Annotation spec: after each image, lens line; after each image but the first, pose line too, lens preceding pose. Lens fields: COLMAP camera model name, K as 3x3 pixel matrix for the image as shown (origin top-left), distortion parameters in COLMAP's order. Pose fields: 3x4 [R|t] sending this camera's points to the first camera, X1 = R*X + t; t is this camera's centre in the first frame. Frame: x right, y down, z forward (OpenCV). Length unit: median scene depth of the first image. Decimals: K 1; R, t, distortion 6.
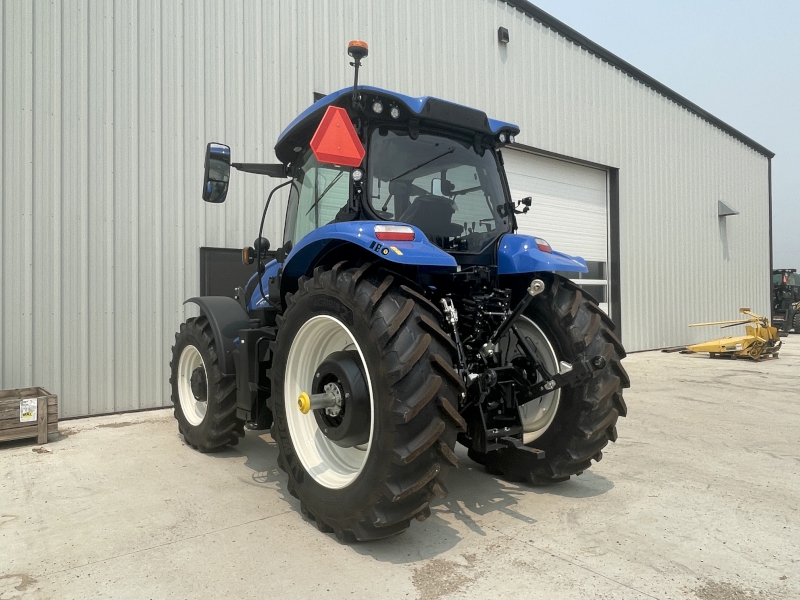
lens RADIAL K [[569.8, 0, 393.9], [0, 569.8, 298.9], [0, 0, 1]] dist [-0.005968, 0.000309]
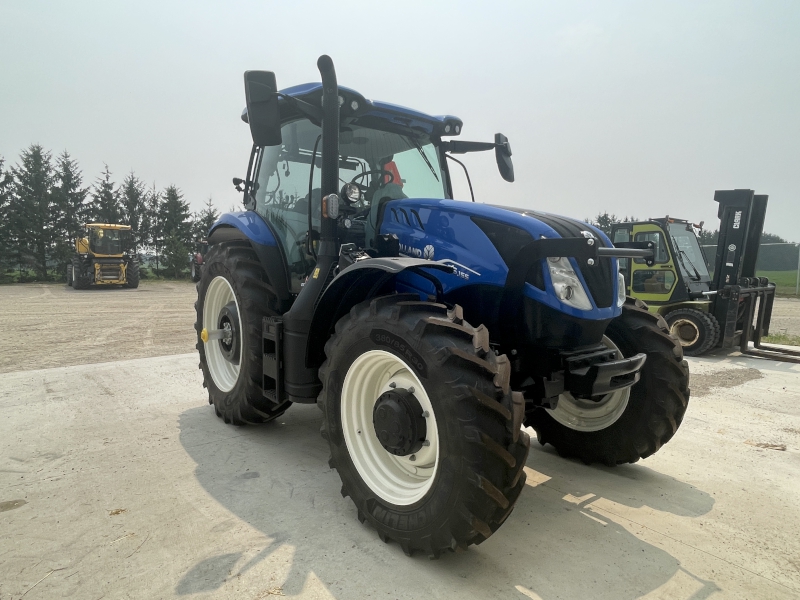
lens RADIAL K [[486.7, 0, 400.4], [0, 486.7, 299.5], [0, 0, 1]] dist [-0.004518, -0.001395]
pose [[-0.999908, 0.005285, -0.012473, -0.096801], [0.004347, 0.997240, 0.074119, -0.004335], [0.012830, 0.074058, -0.997171, 2.342470]]
